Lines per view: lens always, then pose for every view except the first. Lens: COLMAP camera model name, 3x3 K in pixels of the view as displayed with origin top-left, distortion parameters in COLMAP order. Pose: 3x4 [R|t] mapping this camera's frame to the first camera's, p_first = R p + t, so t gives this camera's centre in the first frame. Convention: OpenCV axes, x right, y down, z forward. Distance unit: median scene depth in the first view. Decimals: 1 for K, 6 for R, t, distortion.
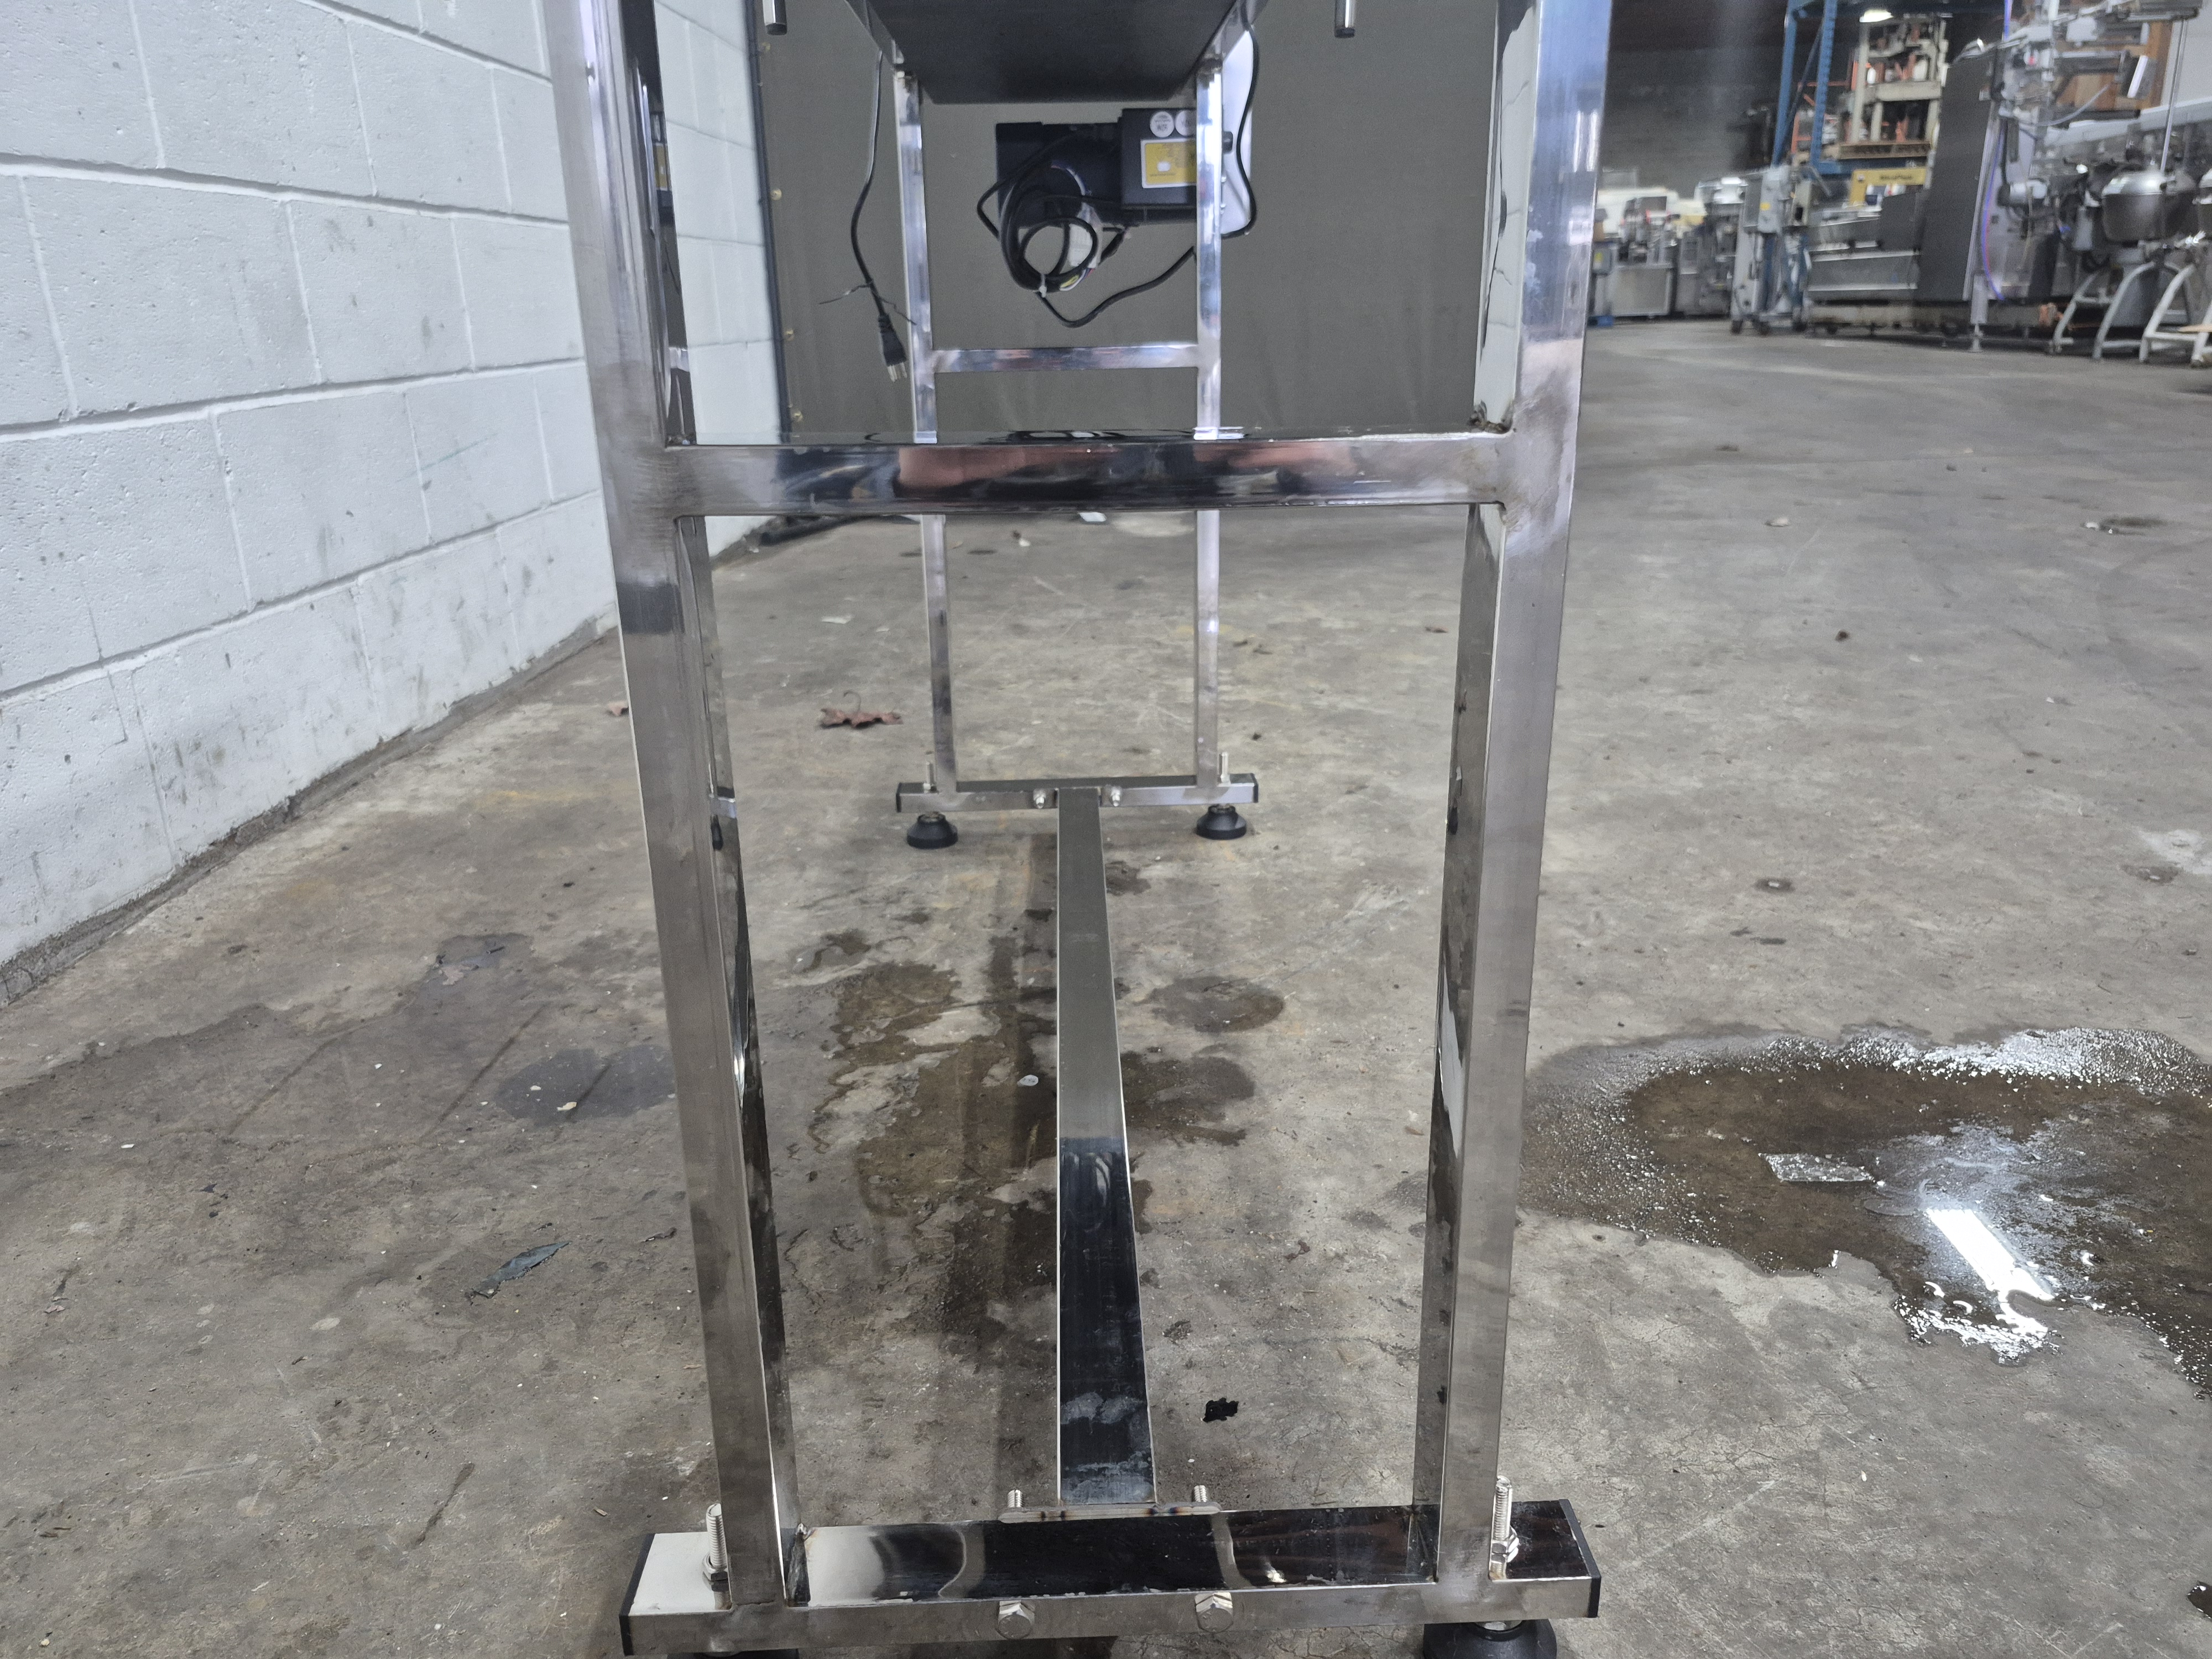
lens RADIAL K [[1531.7, 0, 1106.0], [0, 1531.7, 829.5], [0, 0, 1]] dist [0.092726, -0.120626]
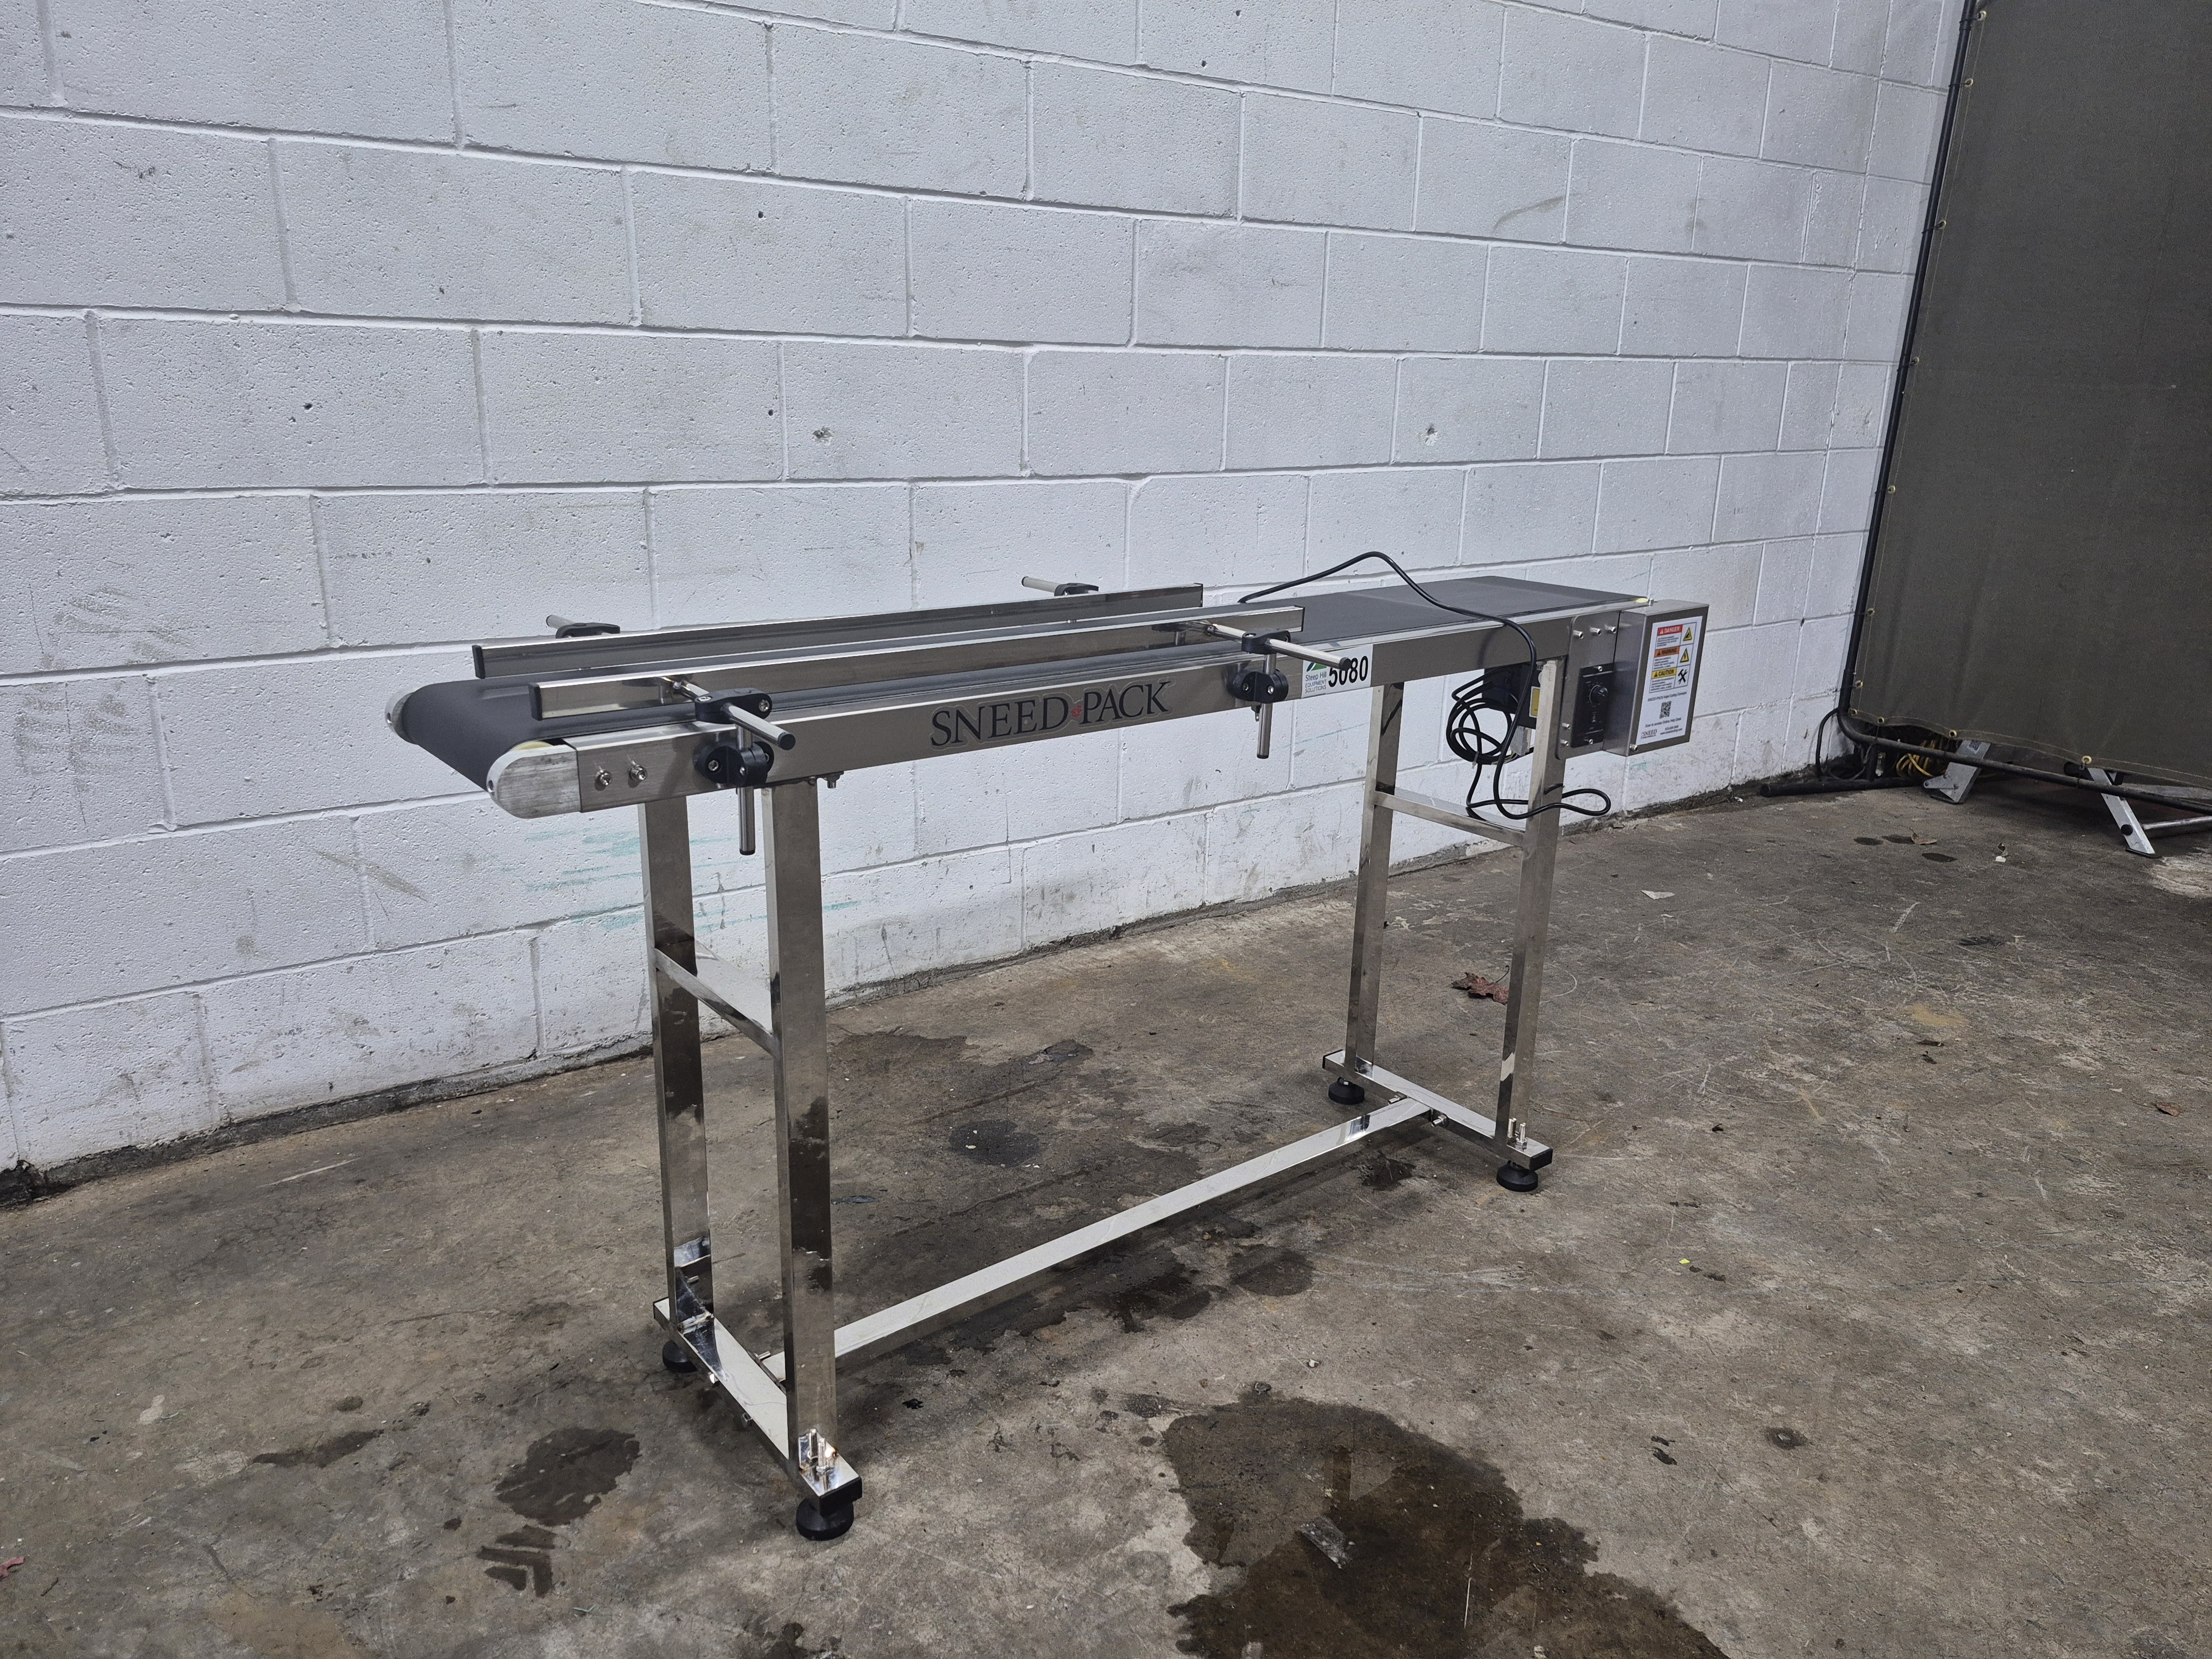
lens RADIAL K [[1524.2, 0, 1121.1], [0, 1524.2, 808.7], [0, 0, 1]] dist [0.103778, -0.126837]
pose [[0.601676, 0.255249, -0.756858, 0.851402], [-0.292420, 0.952172, 0.088654, -0.345040], [0.743287, 0.167980, 0.647539, -0.143843]]
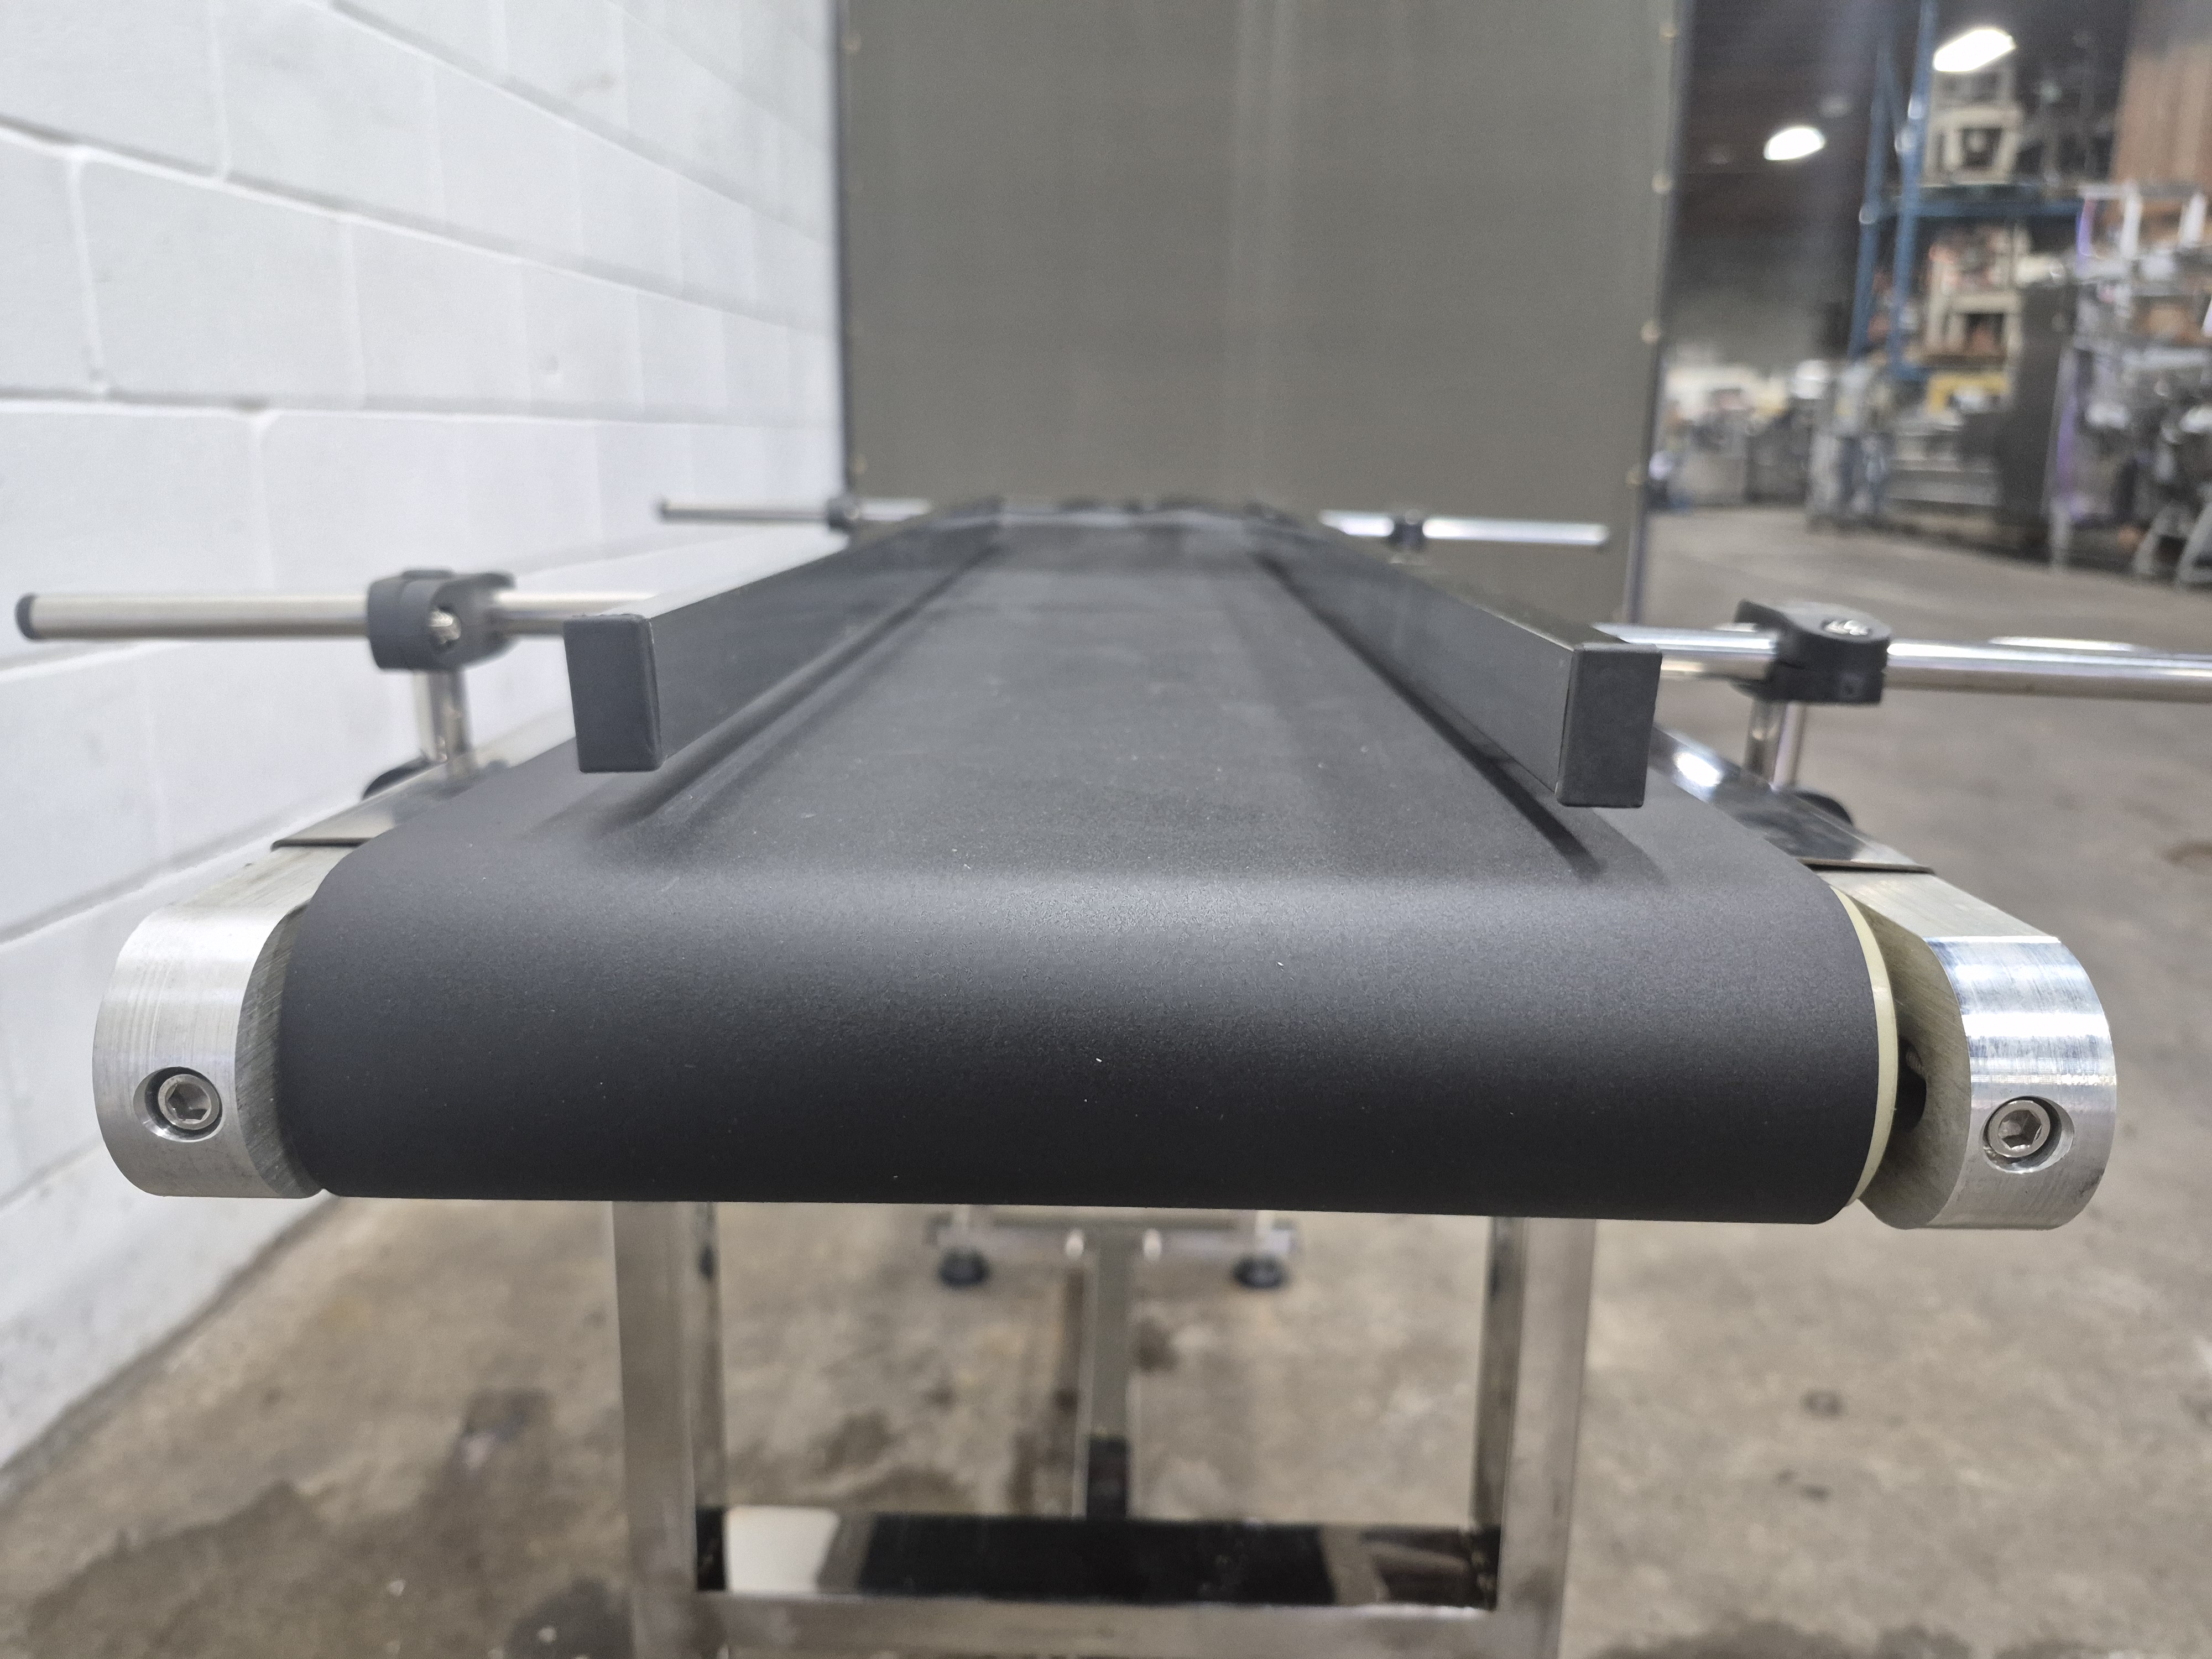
lens RADIAL K [[1594.7, 0, 1115.4], [0, 1594.7, 804.0], [0, 0, 1]] dist [-0.007962, 0.000020]
pose [[0.998513, 0.042662, -0.033923, 0.005634], [-0.045999, 0.993451, -0.104591, -0.209313], [0.029239, 0.105996, 0.993937, -0.044231]]
